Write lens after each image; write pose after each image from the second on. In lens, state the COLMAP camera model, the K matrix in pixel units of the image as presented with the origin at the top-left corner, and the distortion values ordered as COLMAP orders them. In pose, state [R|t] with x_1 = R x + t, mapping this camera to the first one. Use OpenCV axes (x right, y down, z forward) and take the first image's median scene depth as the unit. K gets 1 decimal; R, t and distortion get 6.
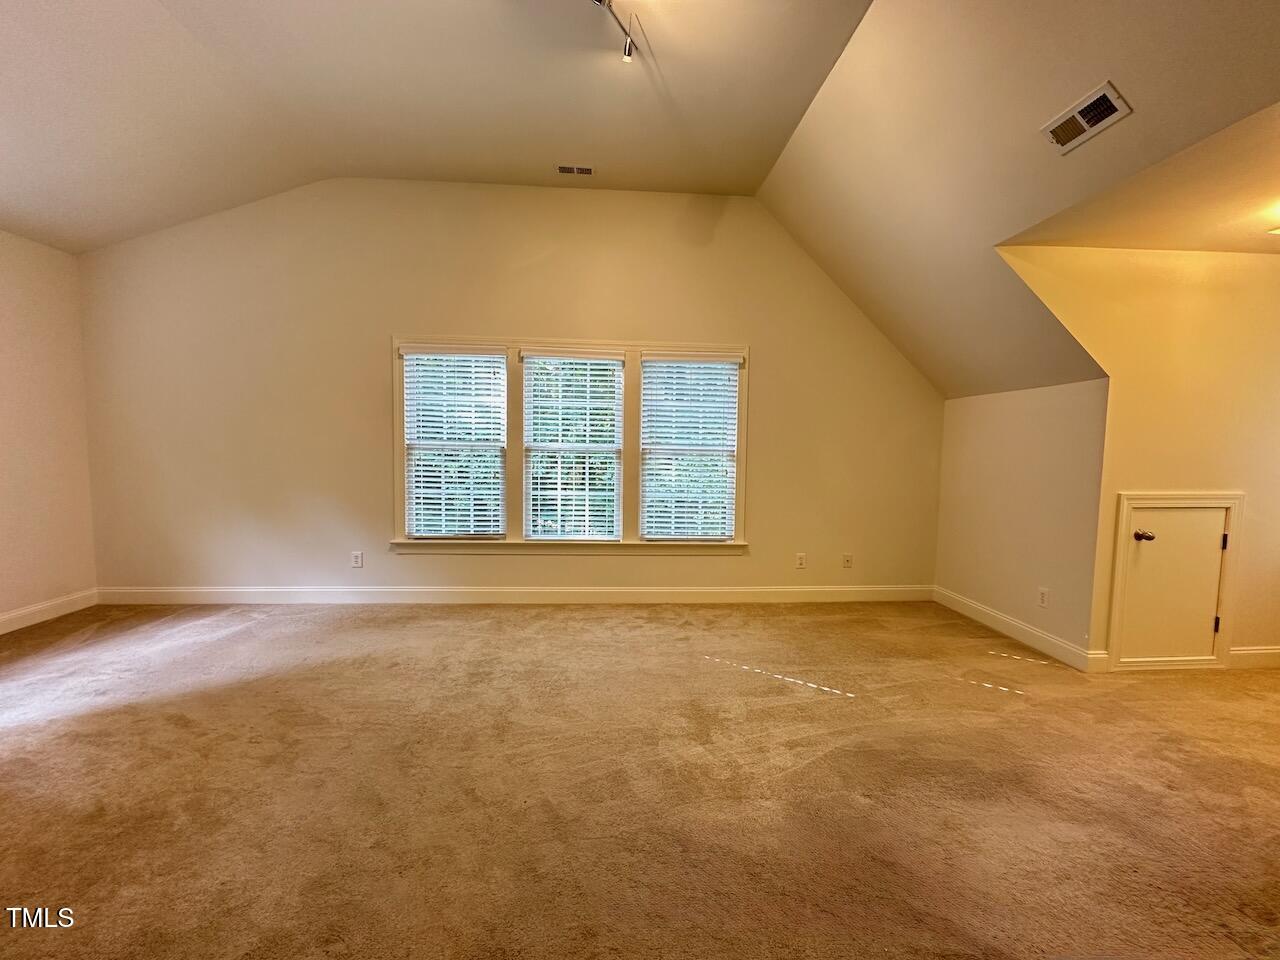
lens RADIAL K [[508.4, 0, 640.9], [0, 508.4, 482.4], [0, 0, 1]] dist [-0.003829, -0.000244]
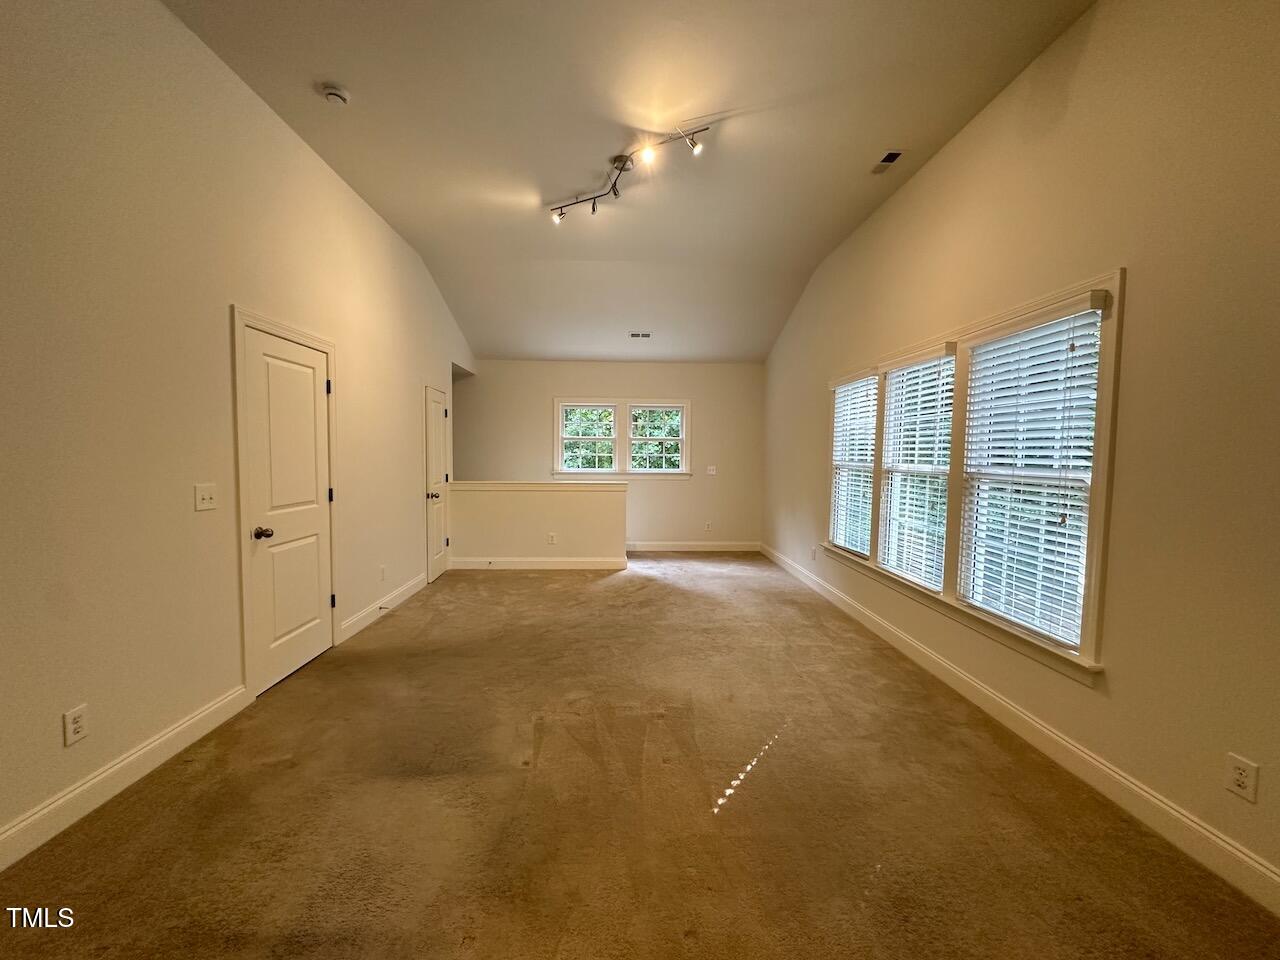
lens RADIAL K [[508.4, 0, 639.1], [0, 508.4, 481.0], [0, 0, 1]] dist [-0.003829, -0.000244]
pose [[-0.029537, 0.037561, -0.998858, 0.742588], [-0.081505, 0.995876, 0.039859, -0.046849], [0.996235, 0.082589, -0.026354, 0.581218]]
